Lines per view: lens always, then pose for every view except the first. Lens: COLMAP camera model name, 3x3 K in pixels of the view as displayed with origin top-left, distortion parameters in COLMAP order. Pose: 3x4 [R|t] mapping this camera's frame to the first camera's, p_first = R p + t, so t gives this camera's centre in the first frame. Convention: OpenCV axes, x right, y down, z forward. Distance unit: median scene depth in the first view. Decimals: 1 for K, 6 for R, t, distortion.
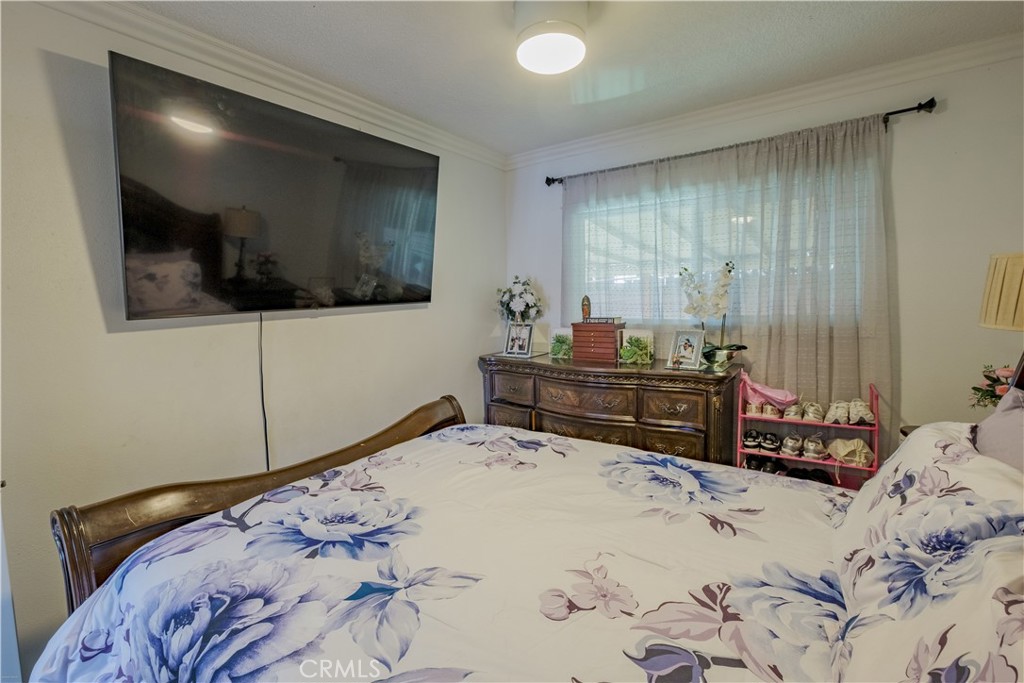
lens RADIAL K [[448.8, 0, 499.3], [0, 448.8, 335.5], [0, 0, 1]] dist [-0.001280, 0.000199]
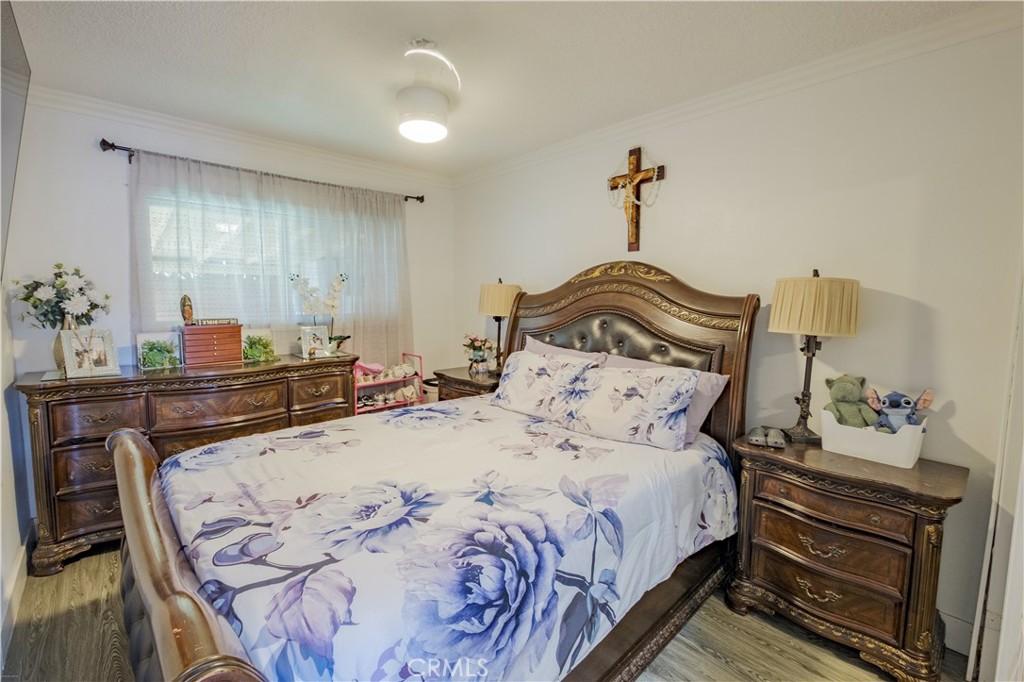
lens RADIAL K [[448.8, 0, 499.3], [0, 448.8, 335.0], [0, 0, 1]] dist [-0.001280, 0.000199]
pose [[0.224272, -0.057151, 0.972849, -0.715202], [0.068140, 0.996755, 0.042847, -0.006831], [-0.972141, 0.056681, 0.227439, 0.259887]]
